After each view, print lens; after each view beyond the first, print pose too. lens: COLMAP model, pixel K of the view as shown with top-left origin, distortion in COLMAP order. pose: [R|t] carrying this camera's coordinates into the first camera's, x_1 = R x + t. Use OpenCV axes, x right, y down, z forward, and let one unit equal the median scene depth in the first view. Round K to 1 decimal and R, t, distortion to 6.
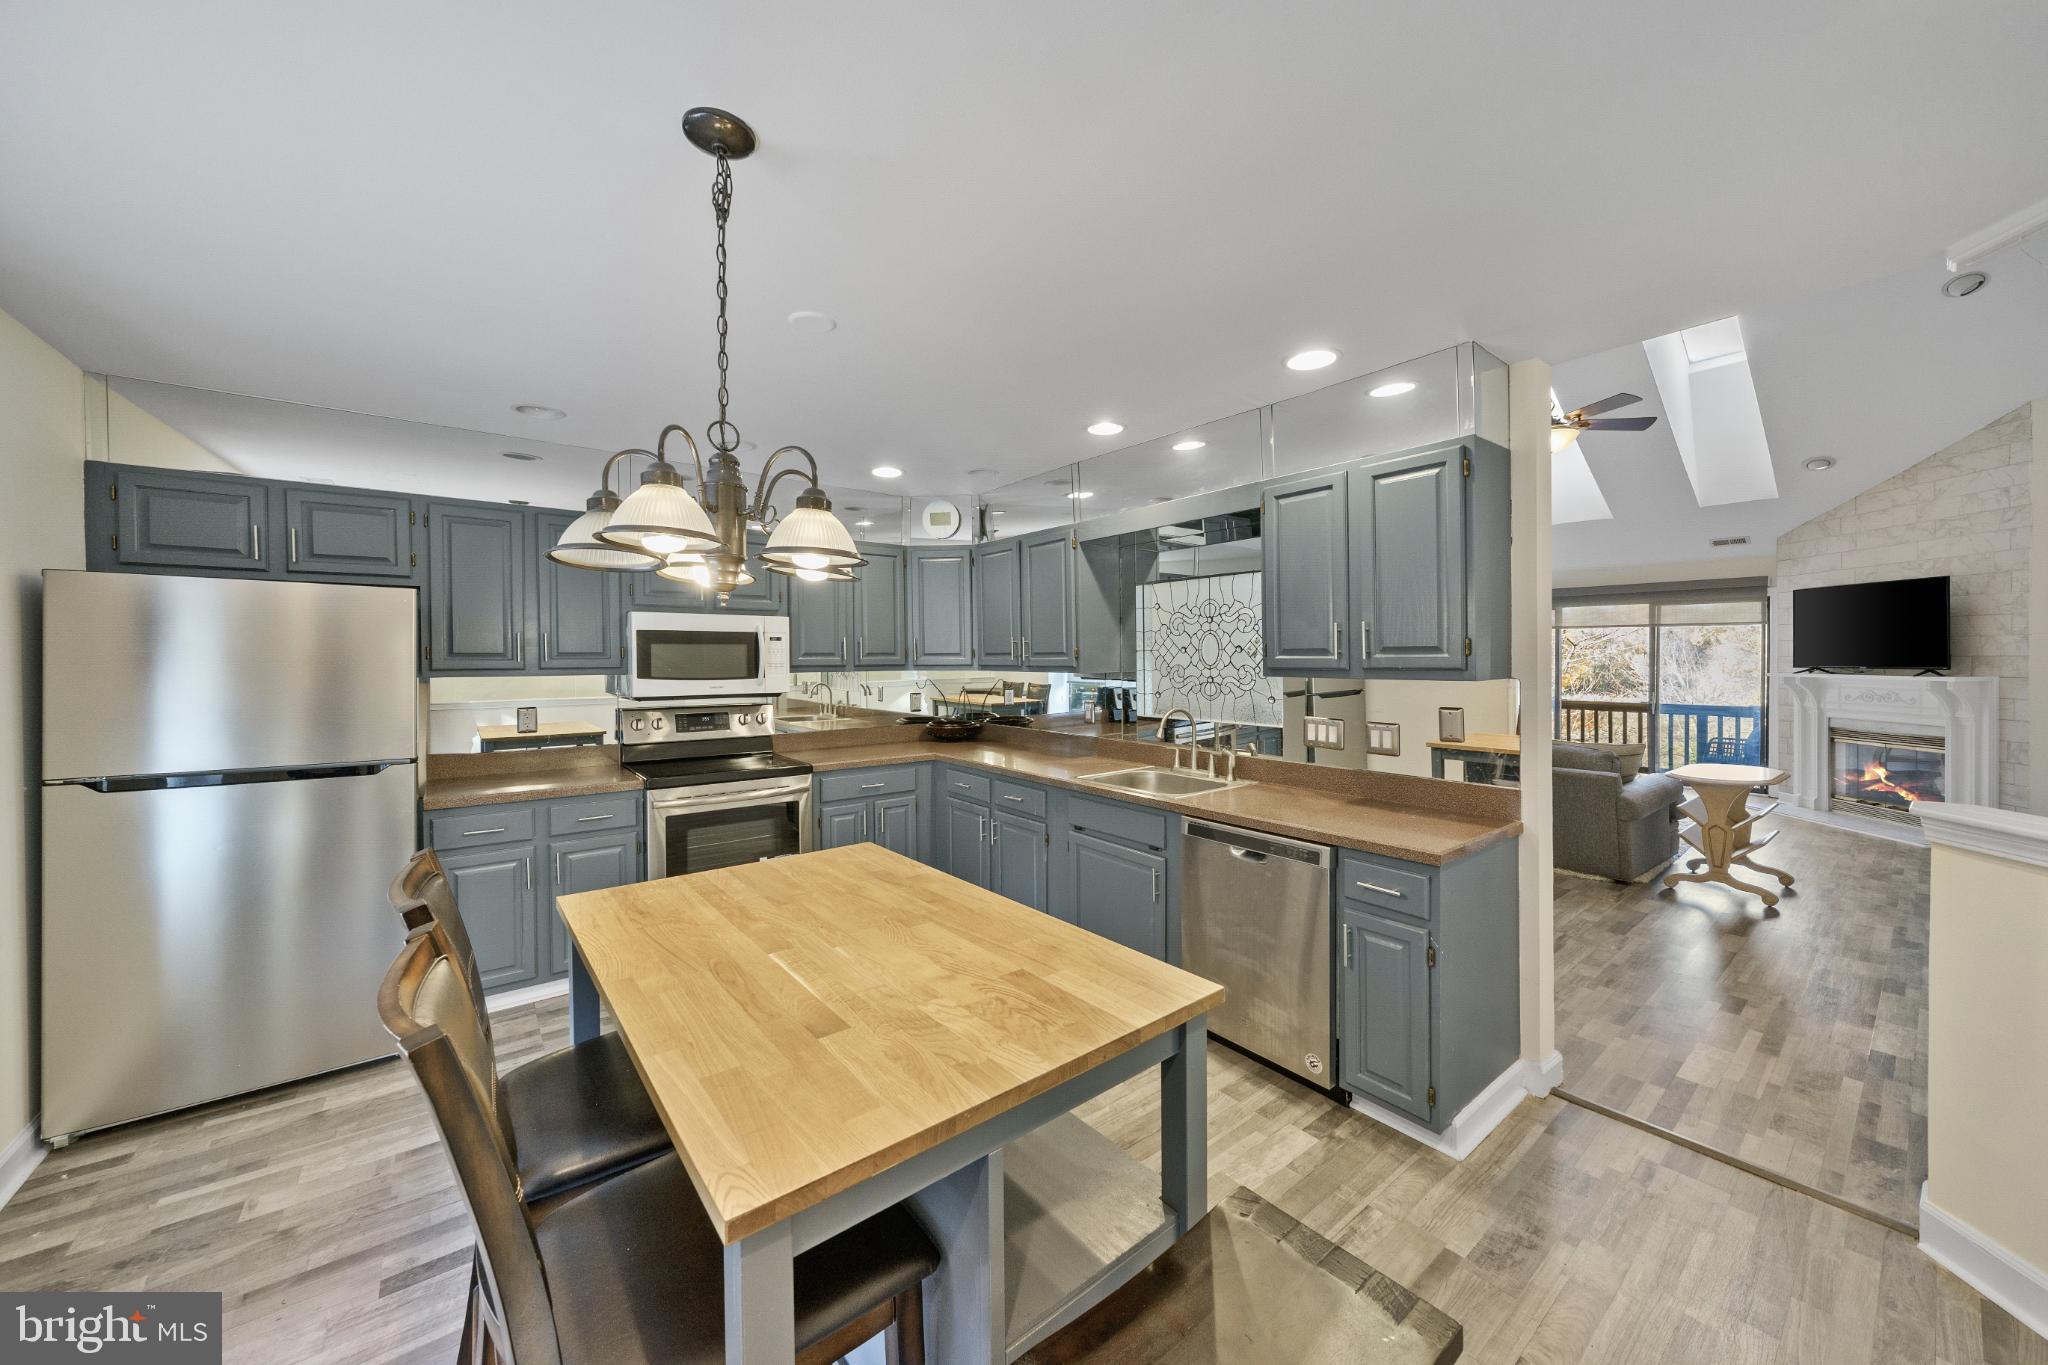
lens RADIAL K [[723.9, 0, 1024.0], [0, 723.9, 682.5], [0, 0, 1]] dist [0.000159, 0.000082]
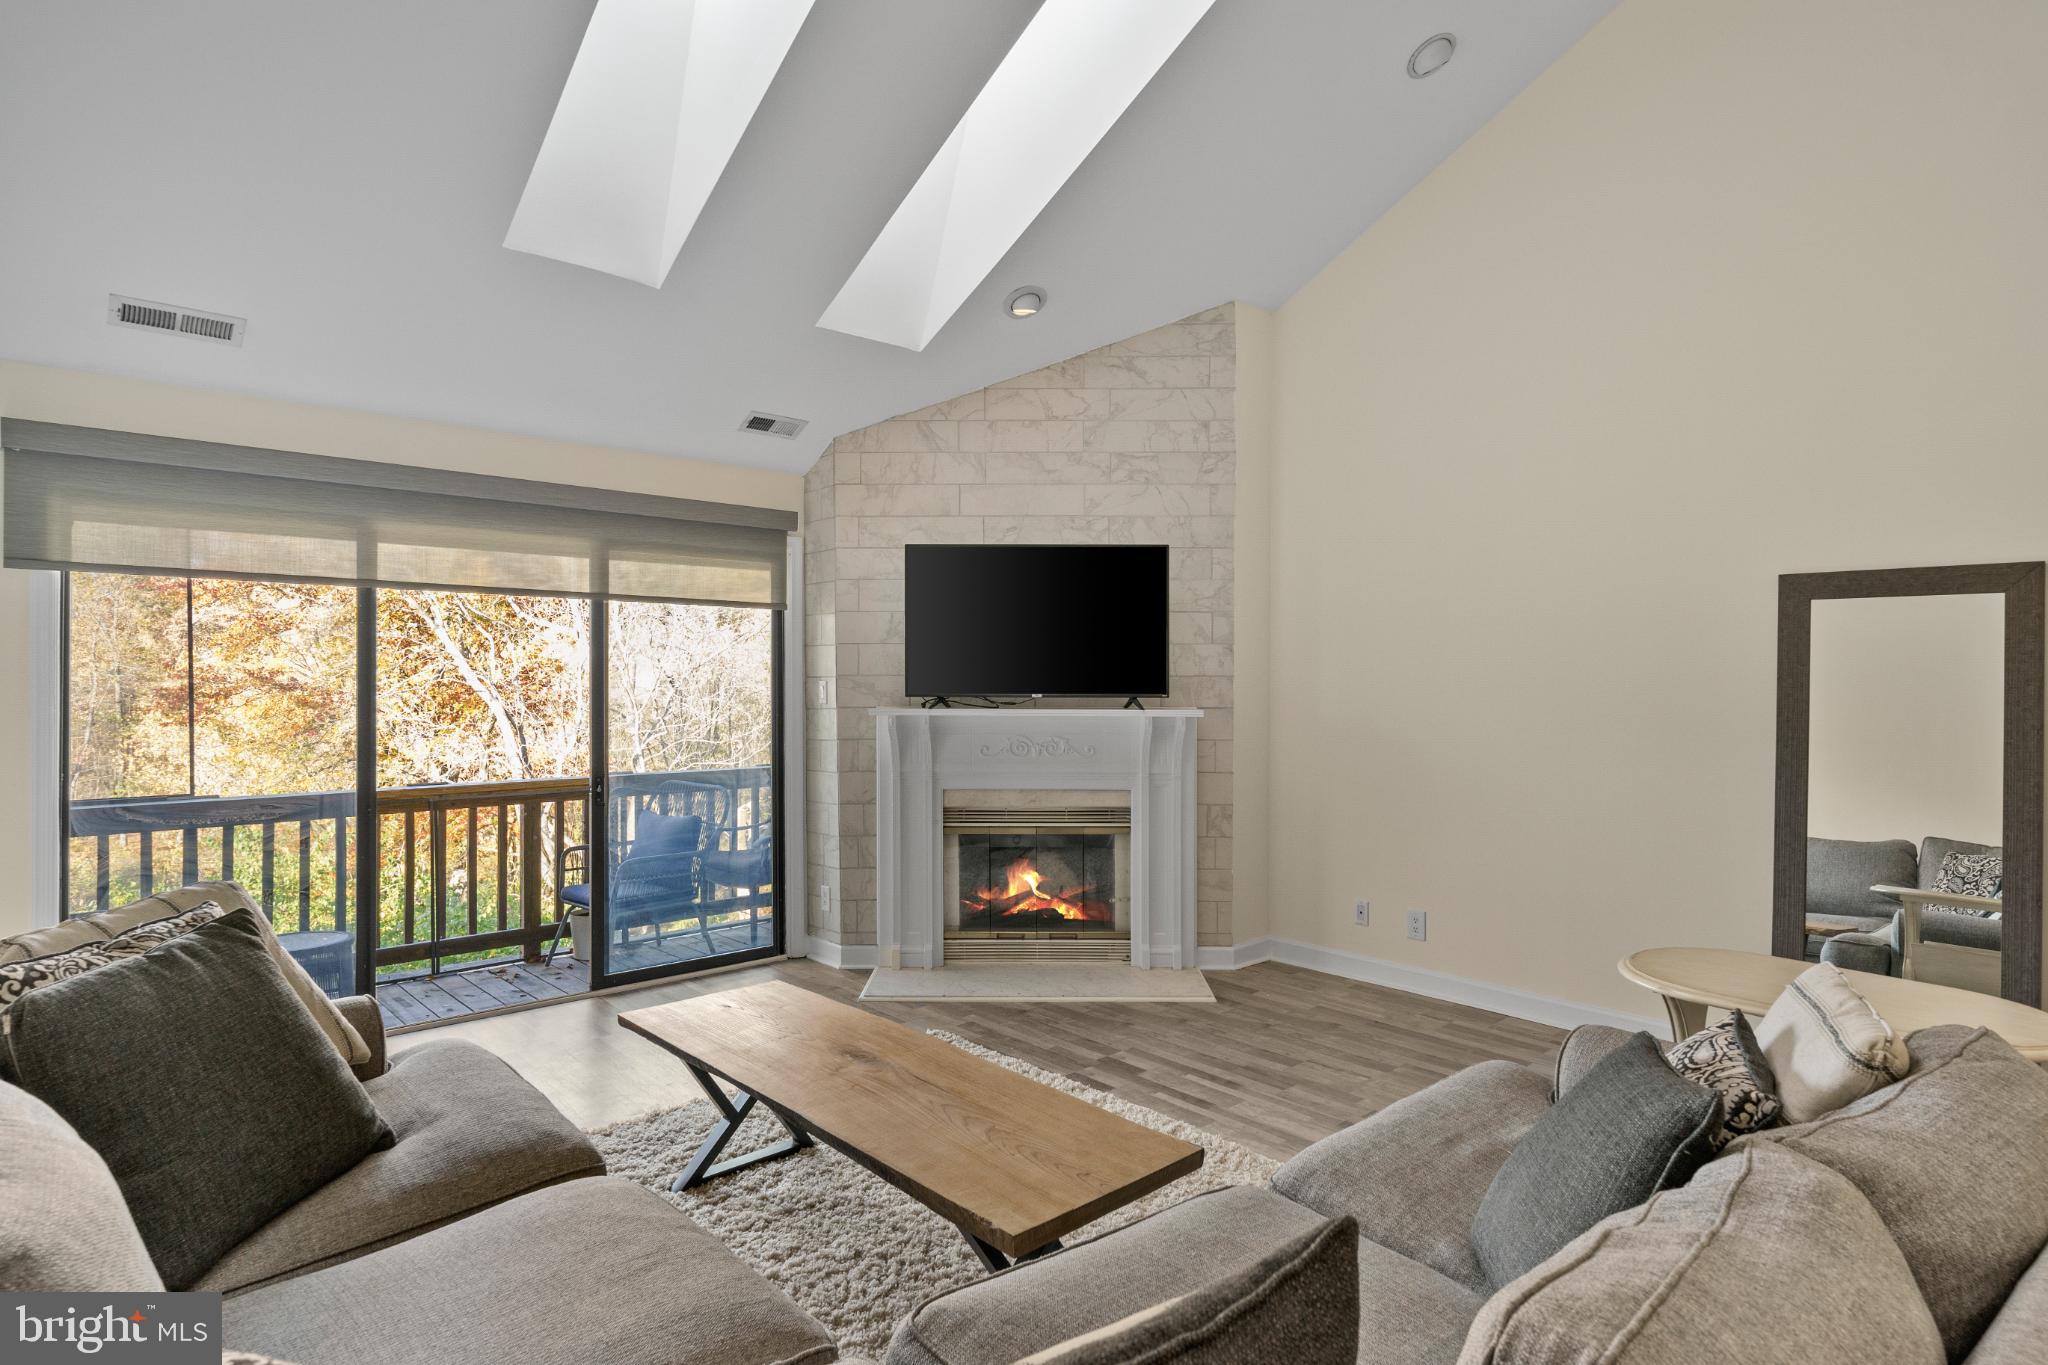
lens RADIAL K [[1167.6, 0, 1024.0], [0, 1167.6, 682.5], [0, 0, 1]] dist [0.004171, 0.000442]
pose [[-0.095269, 0.011223, 0.995388, 0.269907], [0.035961, 0.999323, -0.007826, -0.024253], [-0.994802, 0.035050, -0.095608, 1.100657]]
